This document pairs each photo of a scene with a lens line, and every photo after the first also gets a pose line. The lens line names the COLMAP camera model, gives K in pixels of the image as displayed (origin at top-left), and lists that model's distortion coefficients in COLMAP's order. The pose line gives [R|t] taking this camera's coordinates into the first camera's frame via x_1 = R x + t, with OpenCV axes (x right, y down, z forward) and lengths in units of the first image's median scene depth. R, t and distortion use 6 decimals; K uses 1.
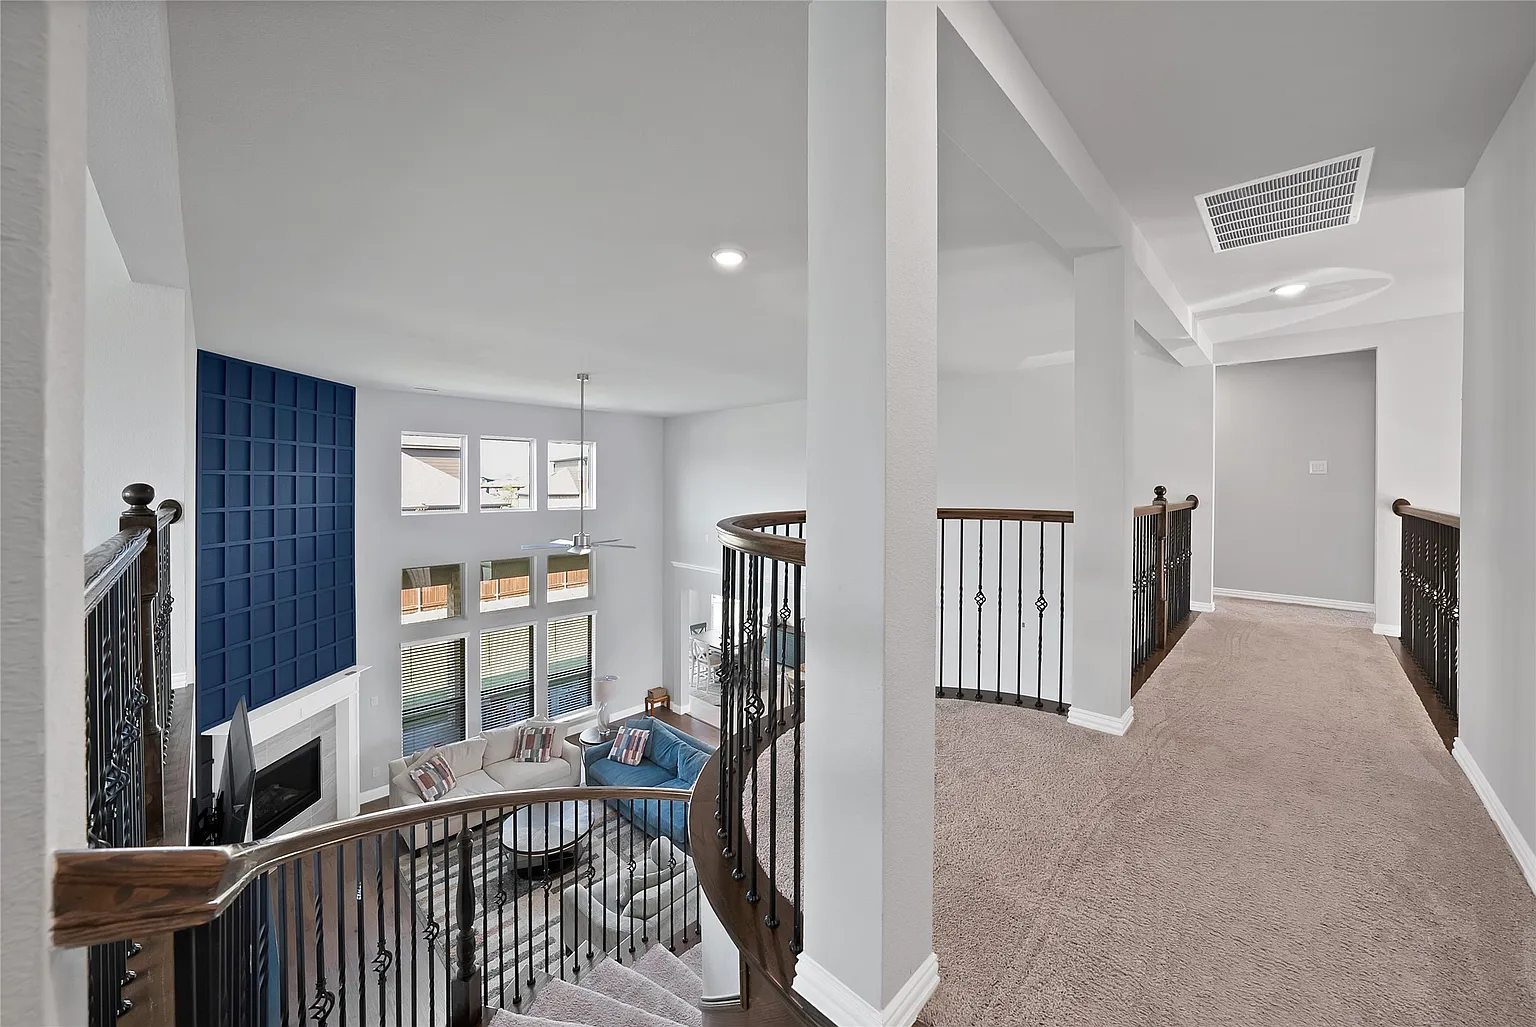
lens RADIAL K [[560.2, 0, 762.4], [0, 560.2, 506.8], [0, 0, 1]] dist [-0.000434, -0.000015]
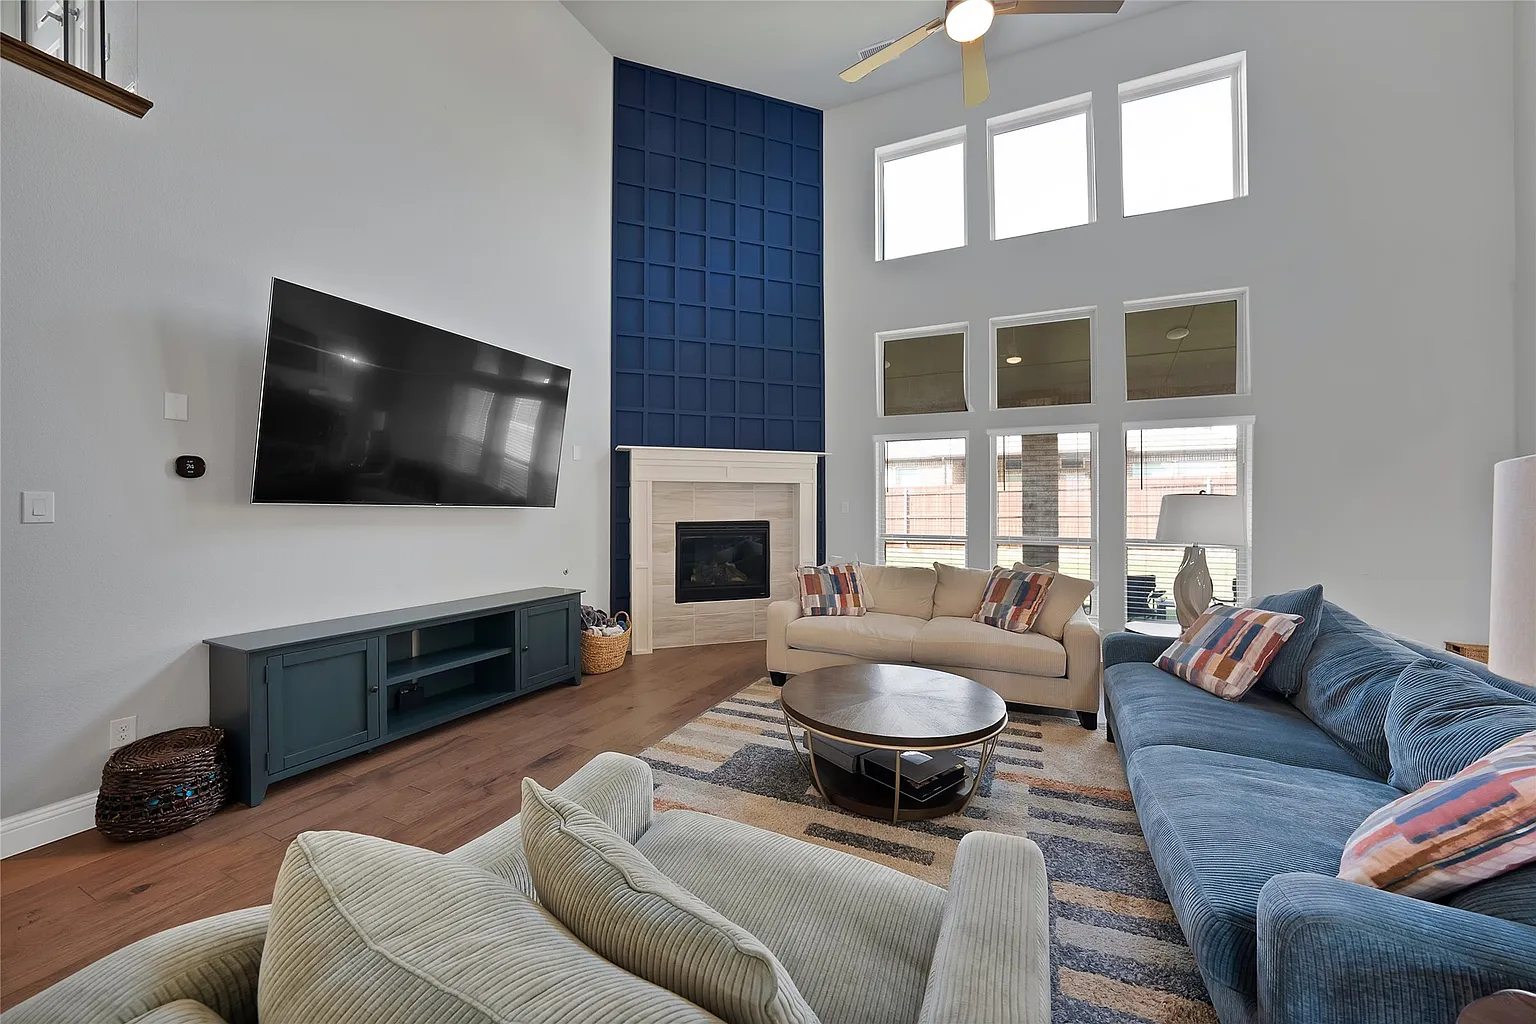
lens RADIAL K [[560.2, 0, 762.4], [0, 560.2, 505.3], [0, 0, 1]] dist [-0.000434, -0.000015]
pose [[0.325611, -0.015733, -0.945373, -0.006068], [-0.002544, 0.999843, -0.017516, 0.356225], [0.945500, 0.008108, 0.325520, 0.639318]]
